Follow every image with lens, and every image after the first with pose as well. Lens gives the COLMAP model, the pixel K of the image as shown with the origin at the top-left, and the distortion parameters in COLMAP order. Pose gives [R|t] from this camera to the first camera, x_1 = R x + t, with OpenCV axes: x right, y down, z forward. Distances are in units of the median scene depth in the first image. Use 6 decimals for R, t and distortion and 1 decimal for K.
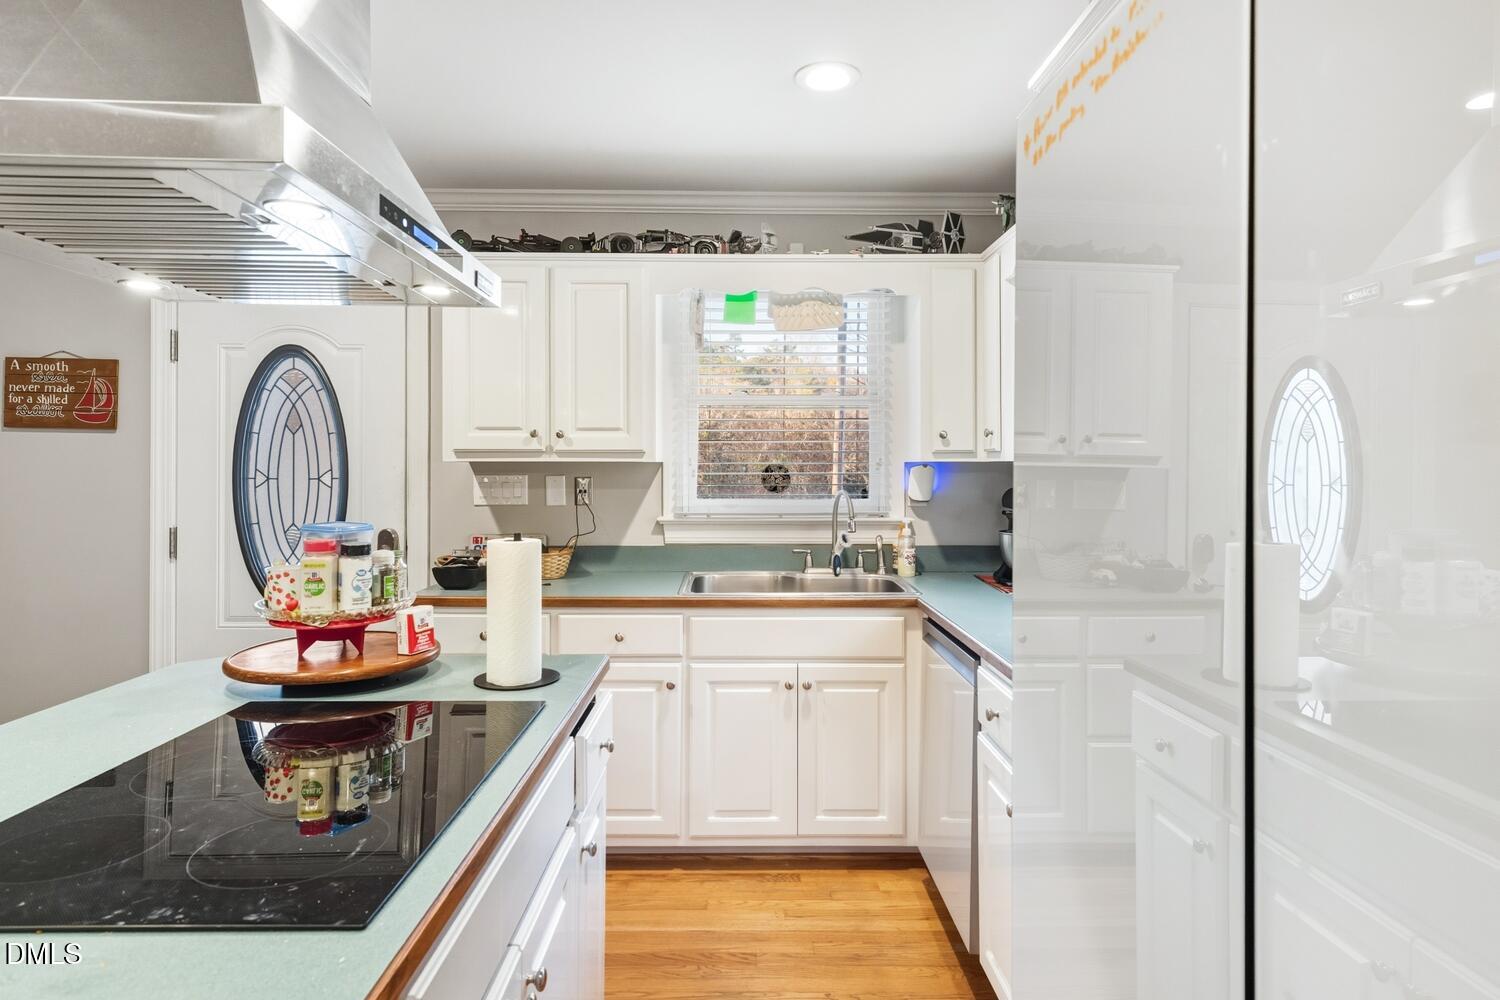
lens RADIAL K [[850.7, 0, 756.4], [0, 850.7, 467.3], [0, 0, 1]] dist [0.001234, 0.000154]
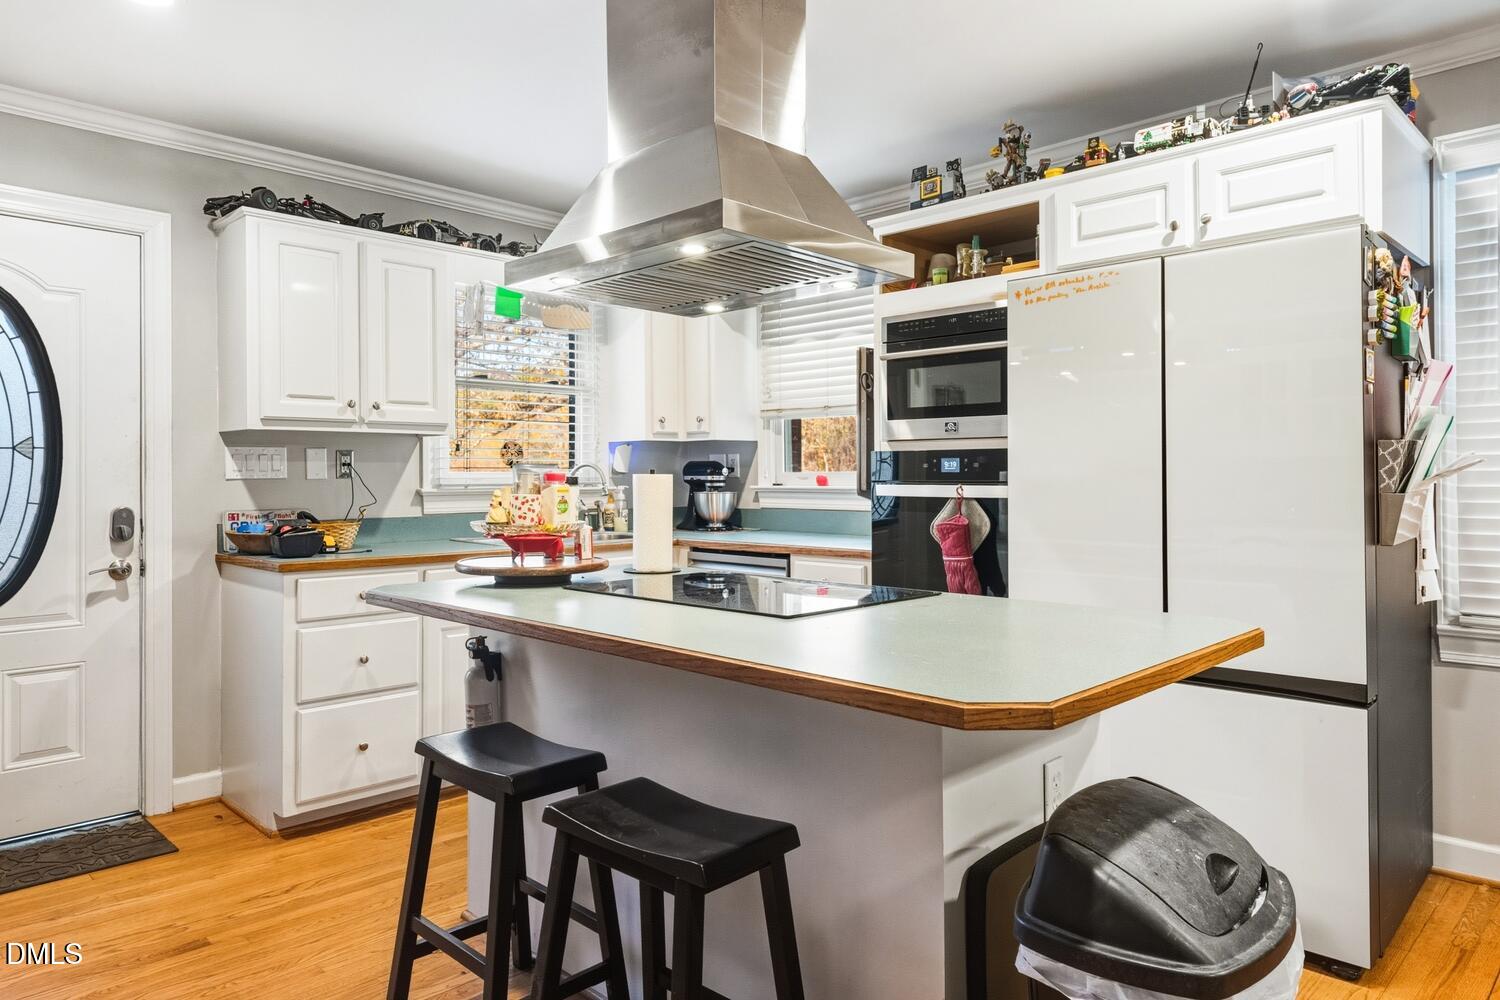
lens RADIAL K [[960.1, 0, 750.0], [0, 960.1, 491.1], [0, 0, 1]] dist [-0.000451, -0.000989]
pose [[0.713446, -0.015574, 0.700537, -0.659918], [0.006562, 0.999858, 0.015545, 0.045370], [-0.700679, -0.006493, 0.713447, -0.141151]]
